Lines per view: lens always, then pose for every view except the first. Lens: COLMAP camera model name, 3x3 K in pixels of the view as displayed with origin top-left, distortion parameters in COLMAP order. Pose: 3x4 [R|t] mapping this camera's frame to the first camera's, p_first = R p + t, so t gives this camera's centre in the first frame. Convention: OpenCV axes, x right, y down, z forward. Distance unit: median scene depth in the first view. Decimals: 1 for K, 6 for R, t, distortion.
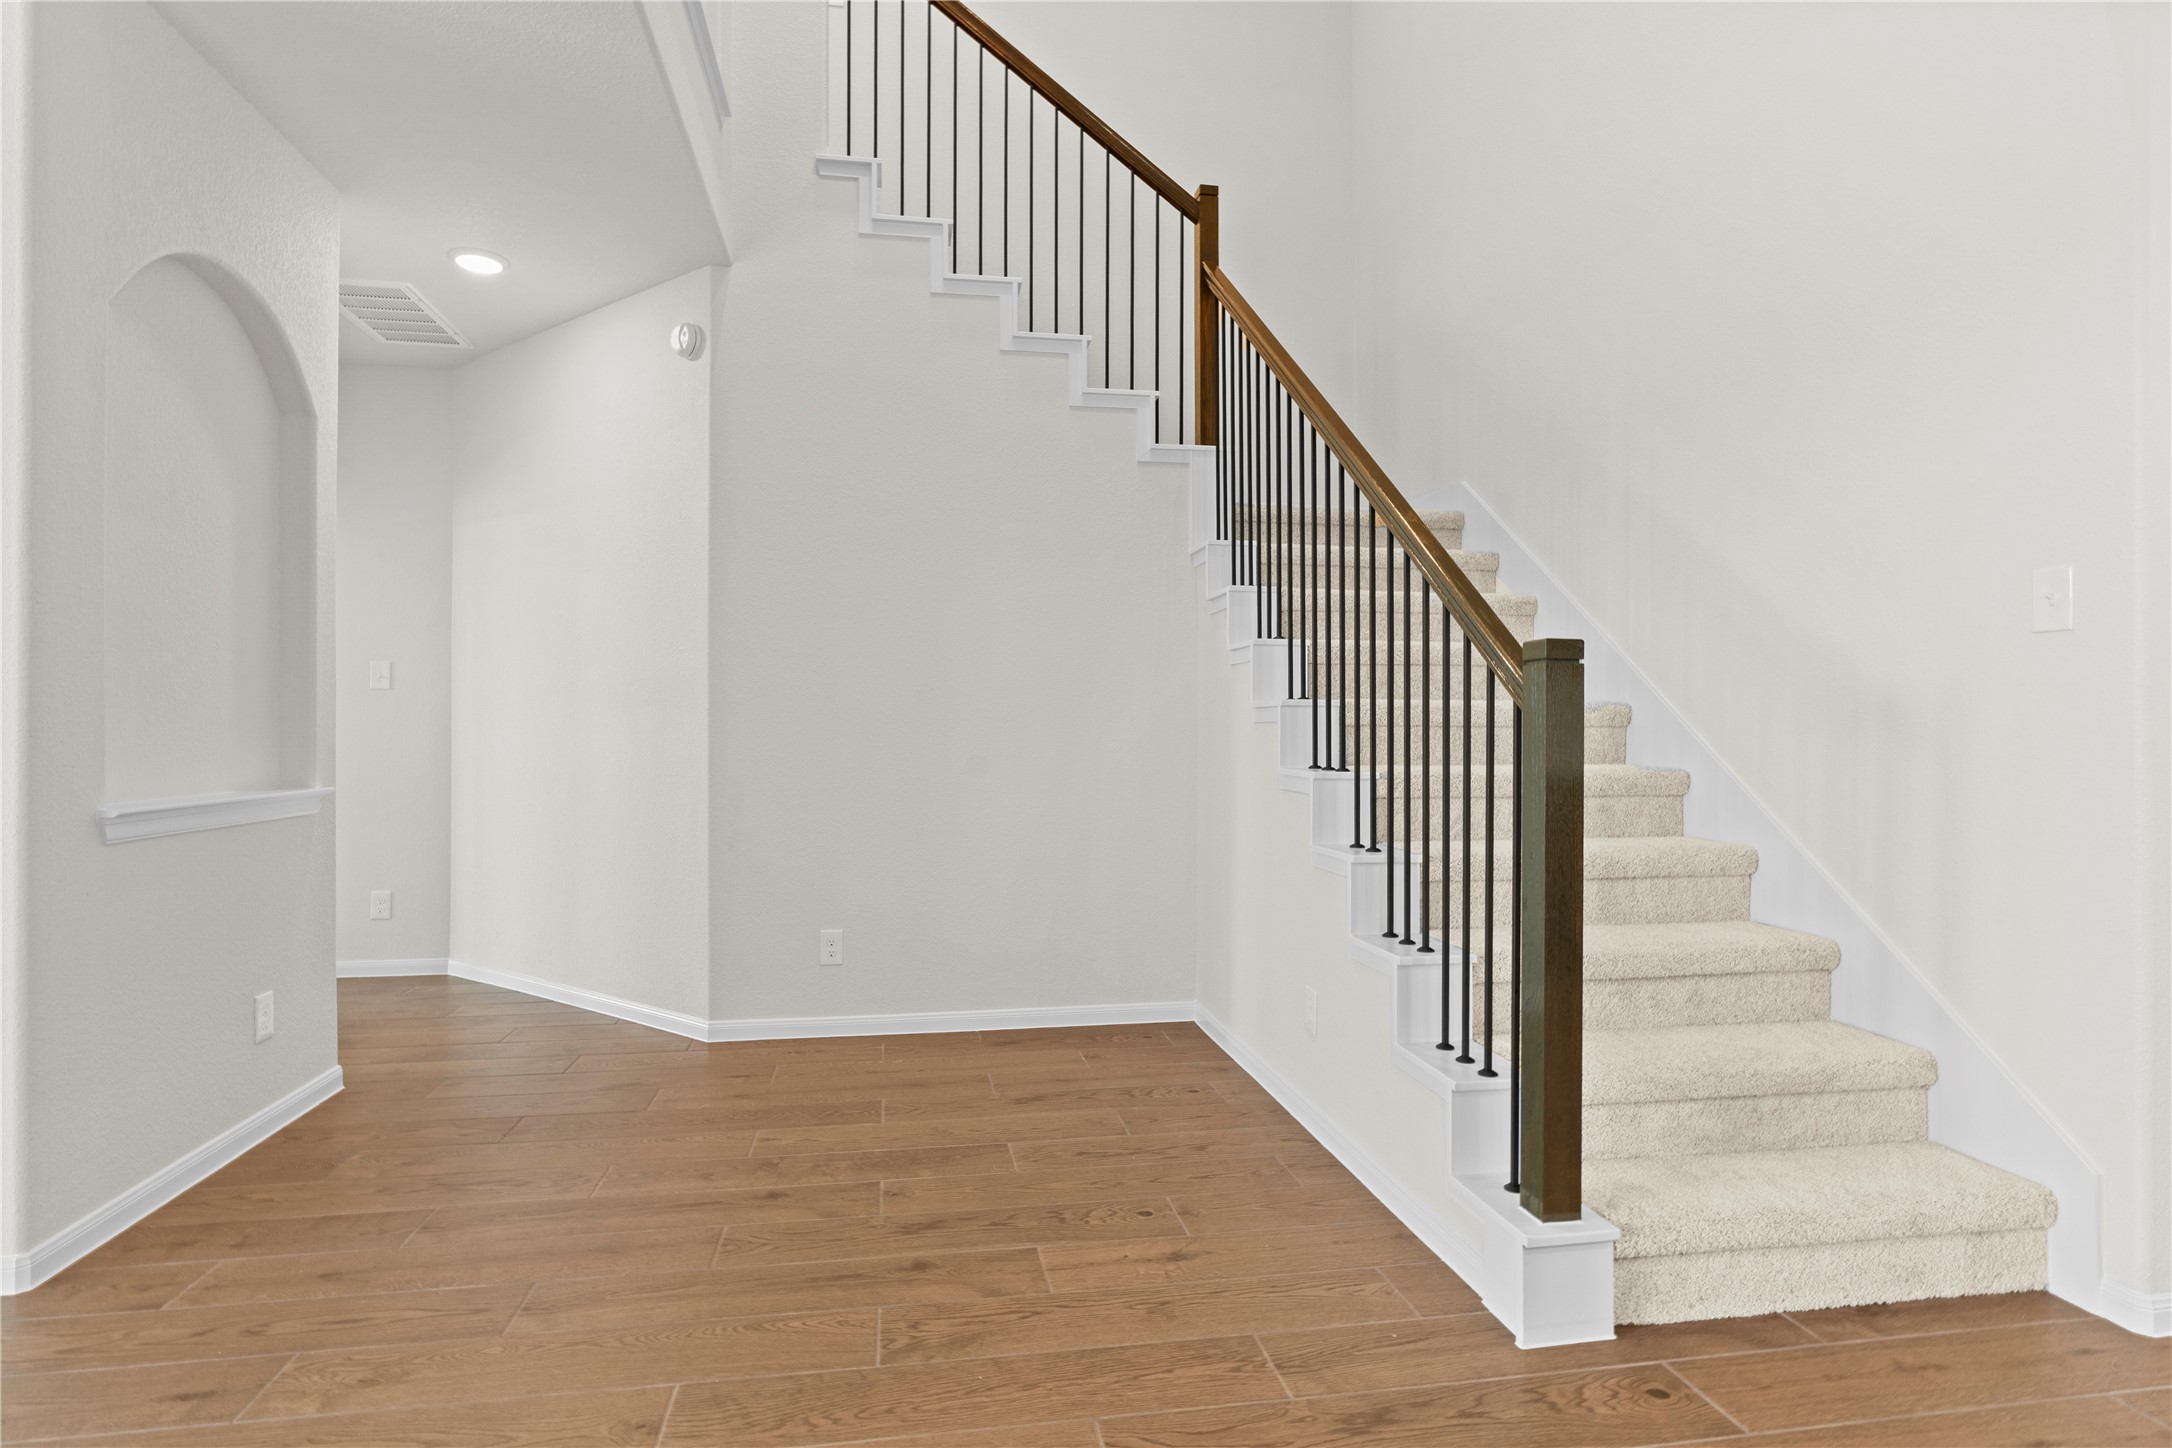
lens RADIAL K [[1130.9, 0, 1080.4], [0, 1130.9, 721.2], [0, 0, 1]] dist [-0.002910, 0.002335]
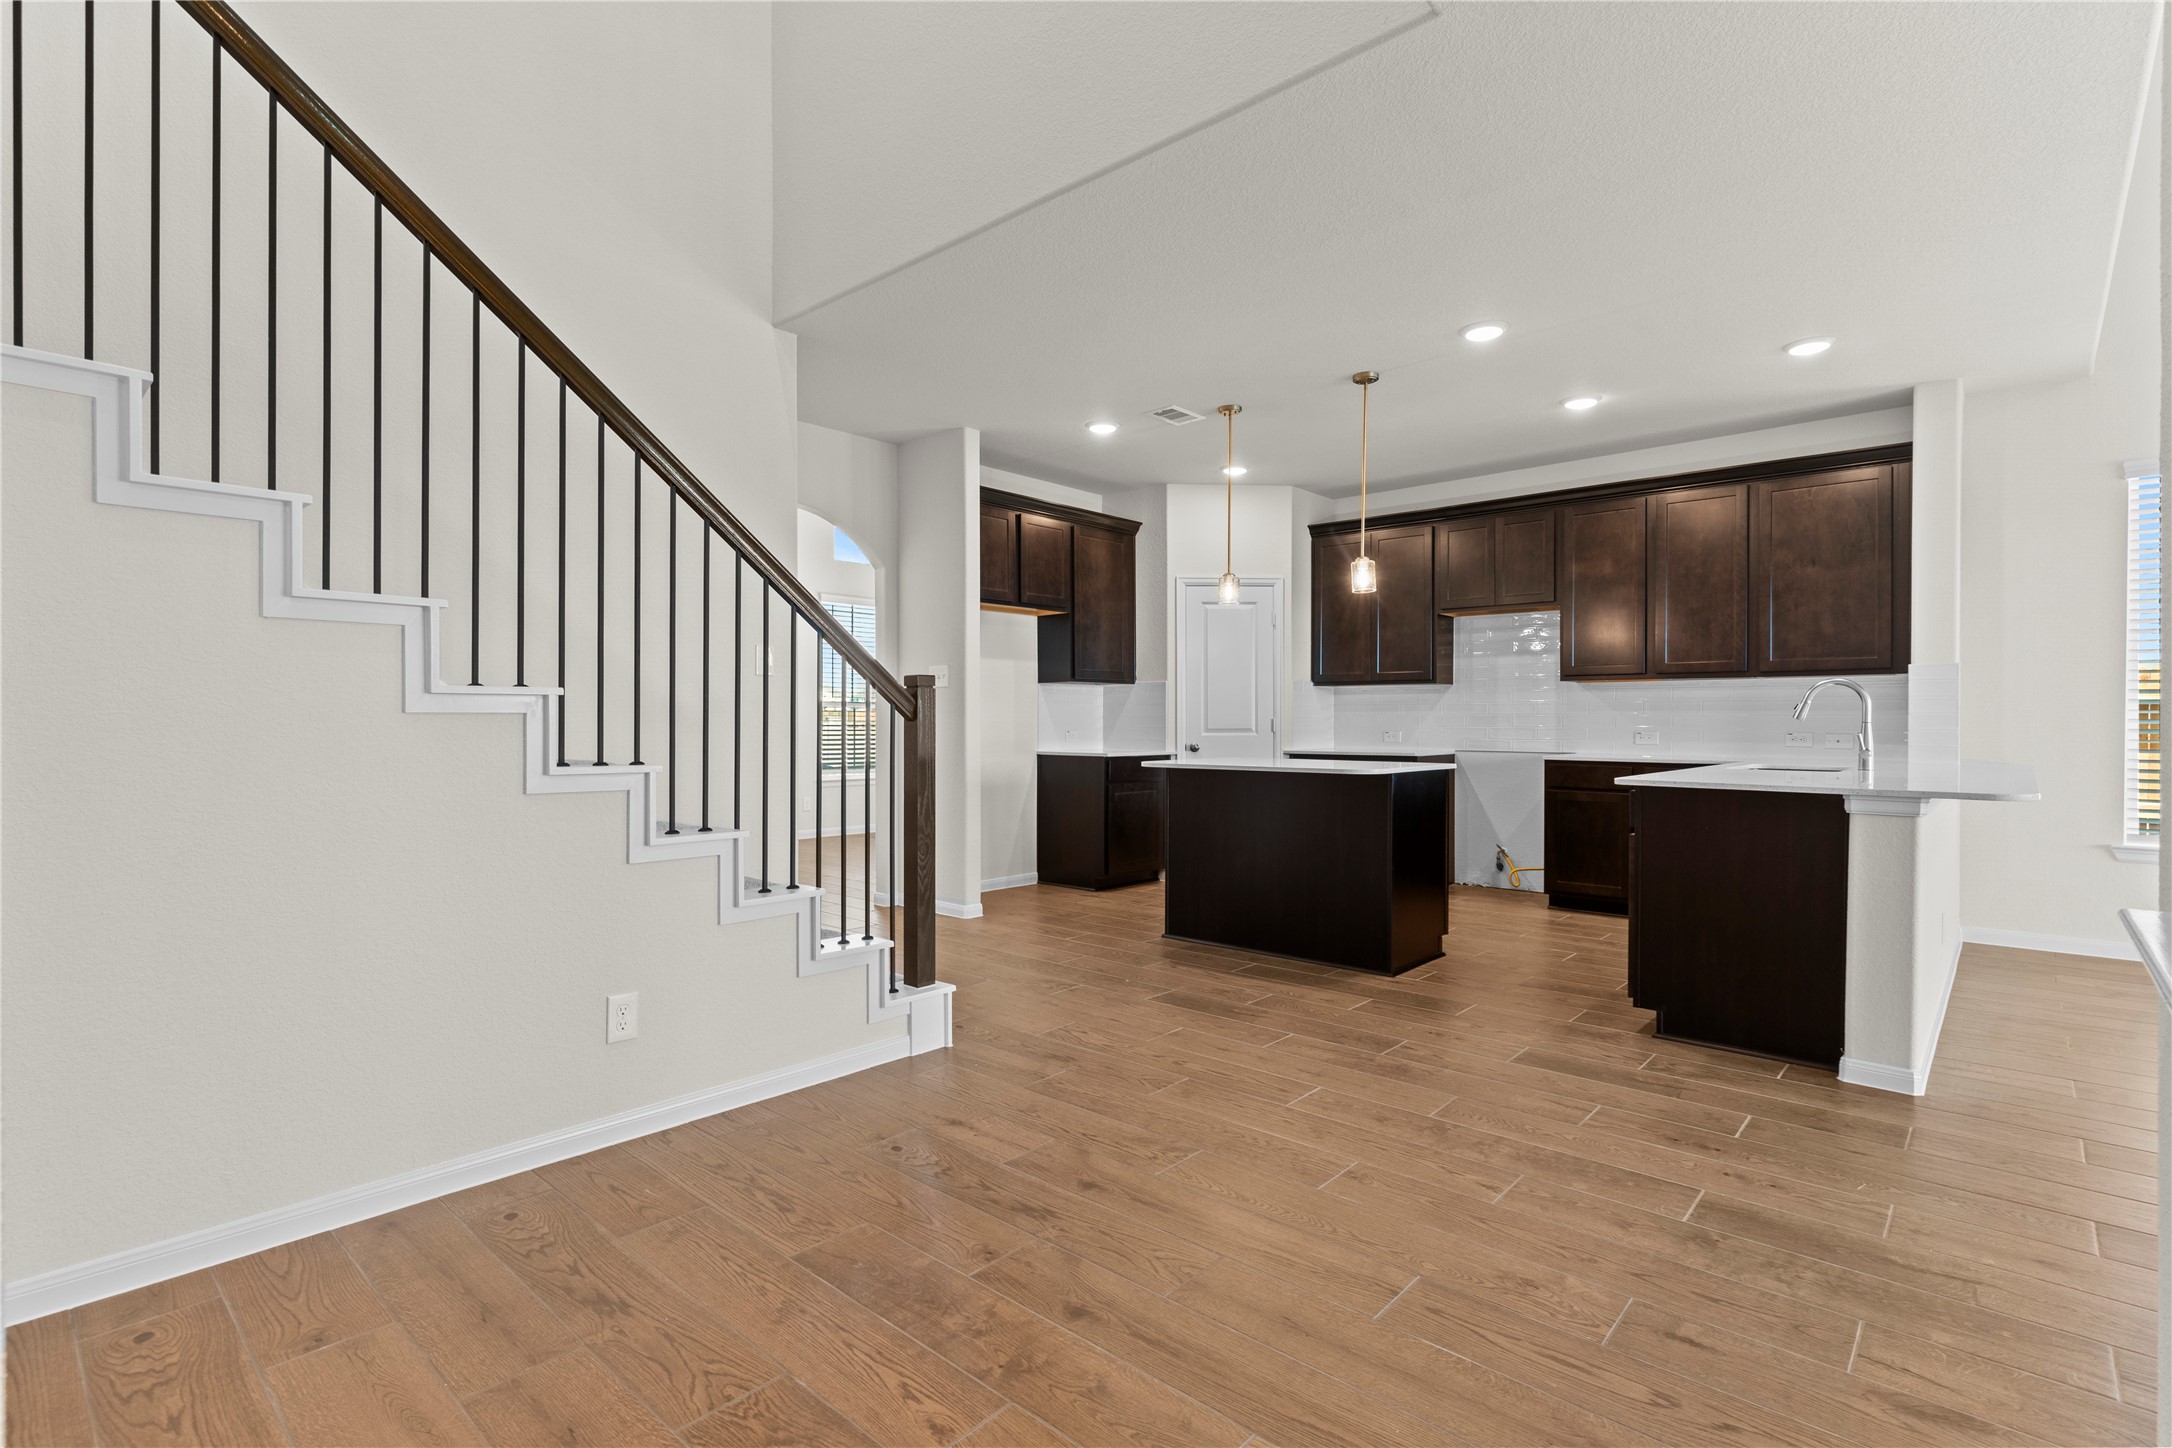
lens RADIAL K [[1027.3, 0, 1072.2], [0, 1027.3, 727.1], [0, 0, 1]] dist [0.002624, 0.000282]
pose [[-0.620574, -0.005258, 0.784130, -0.720945], [-0.009781, 0.999952, -0.001035, 0.007545], [-0.784087, -0.008312, -0.620595, 1.257975]]
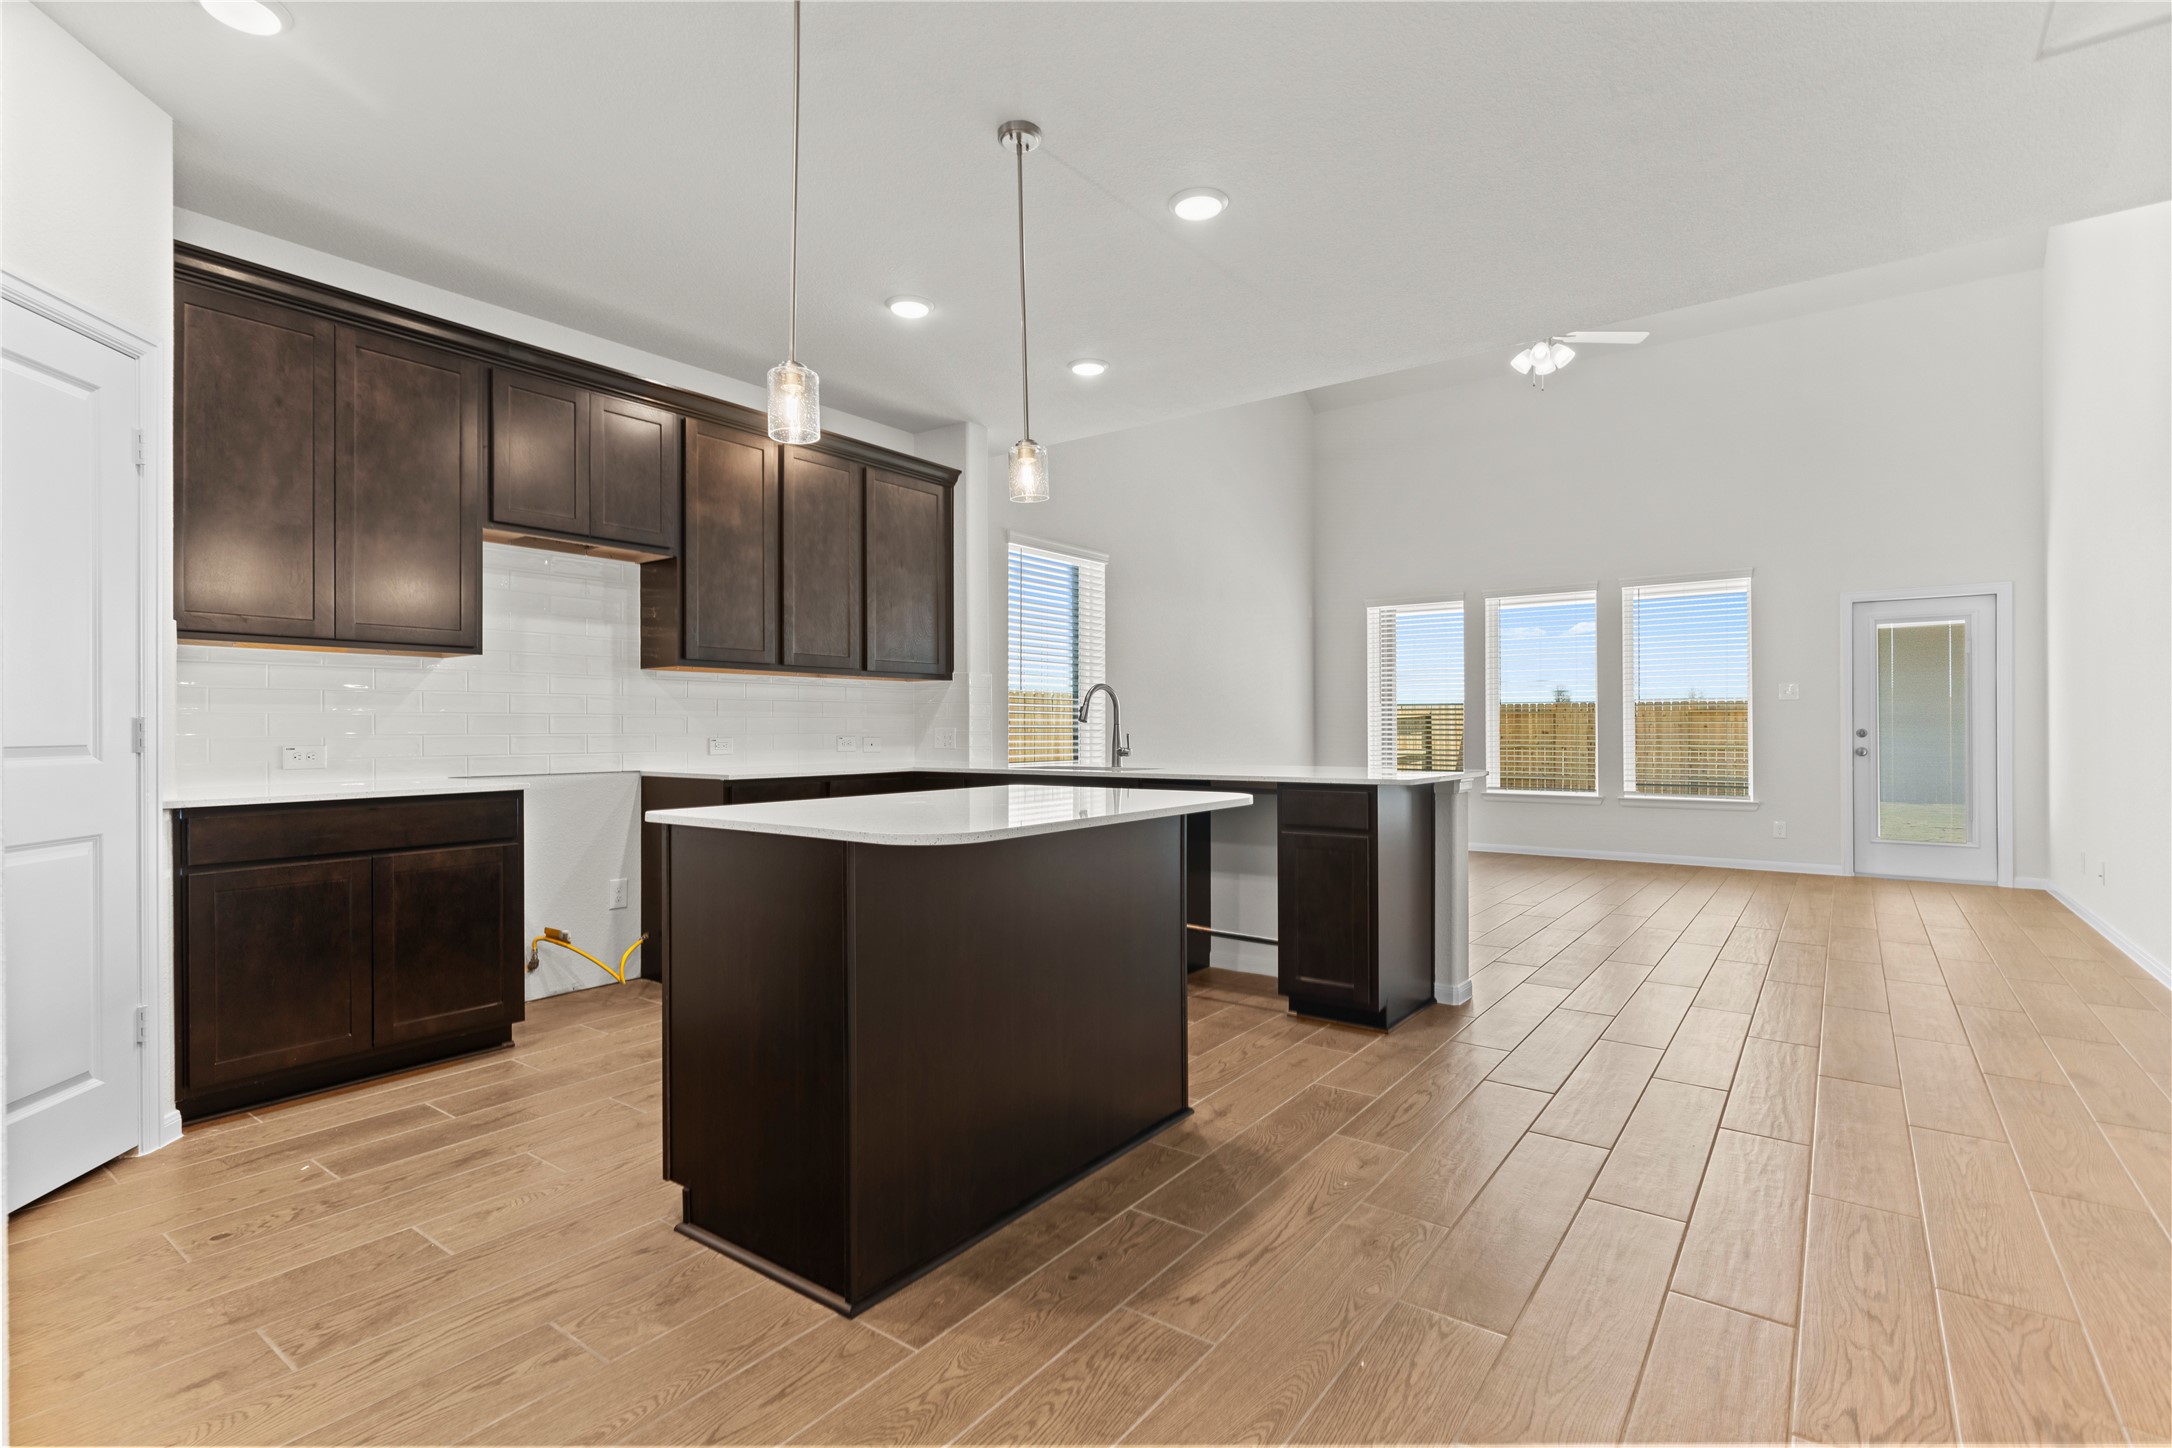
lens RADIAL K [[1027.3, 0, 1070.1], [0, 1027.3, 726.1], [0, 0, 1]] dist [0.002624, 0.000282]
pose [[-0.721134, 0.002072, -0.692793, 0.861669], [0.012710, 0.999867, -0.010240, 0.007293], [0.692679, -0.016190, -0.721064, 0.614772]]
